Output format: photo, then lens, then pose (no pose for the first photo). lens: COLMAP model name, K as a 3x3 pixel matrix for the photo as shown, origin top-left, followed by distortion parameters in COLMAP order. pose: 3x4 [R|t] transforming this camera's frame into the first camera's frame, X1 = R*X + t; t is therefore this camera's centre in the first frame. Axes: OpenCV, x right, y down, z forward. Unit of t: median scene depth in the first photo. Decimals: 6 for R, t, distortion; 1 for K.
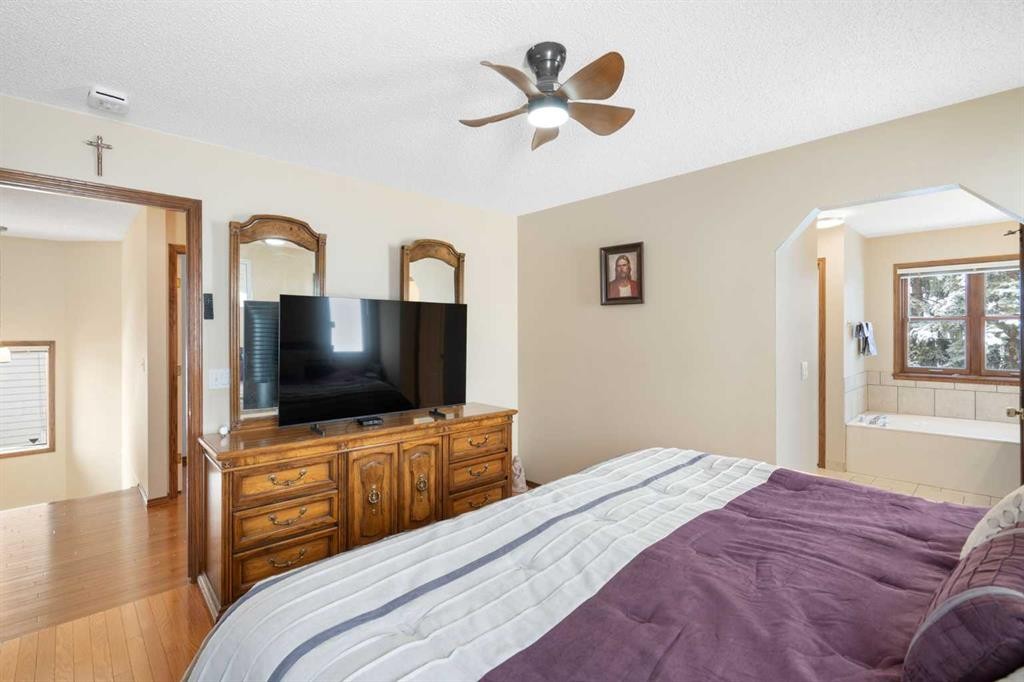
lens RADIAL K [[469.7, 0, 511.5], [0, 469.7, 329.0], [0, 0, 1]] dist [0.000639, 0.000548]
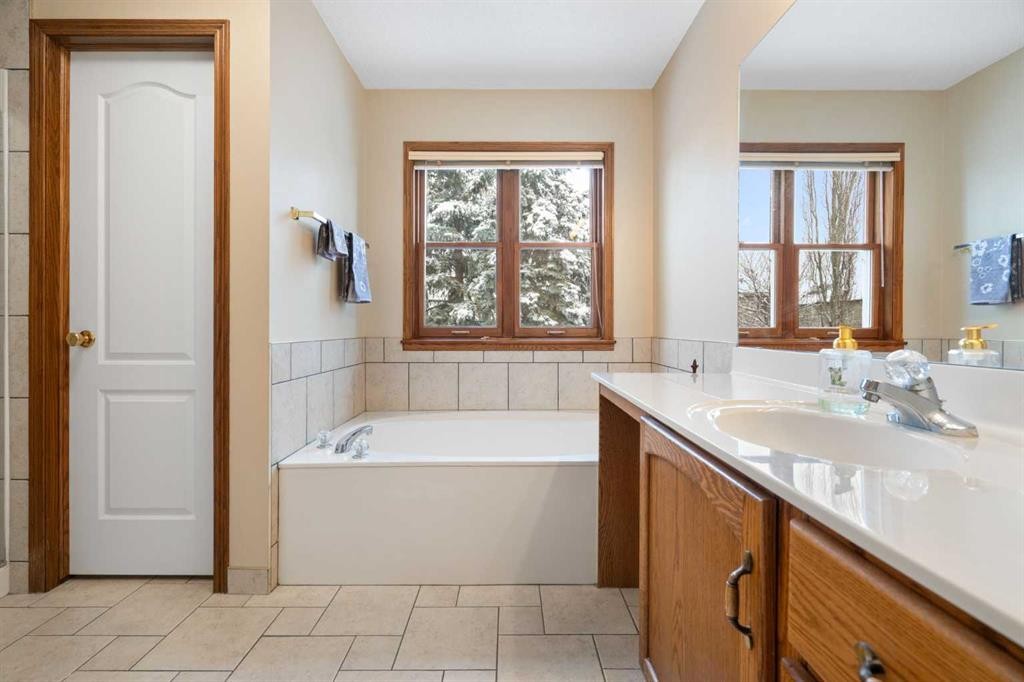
lens RADIAL K [[469.7, 0, 511.5], [0, 469.7, 329.0], [0, 0, 1]] dist [0.000639, 0.000548]
pose [[0.689483, -0.001657, 0.724300, 0.505132], [-0.003014, 0.999982, 0.005157, 0.078685], [-0.724296, -0.005739, 0.689465, 0.532647]]
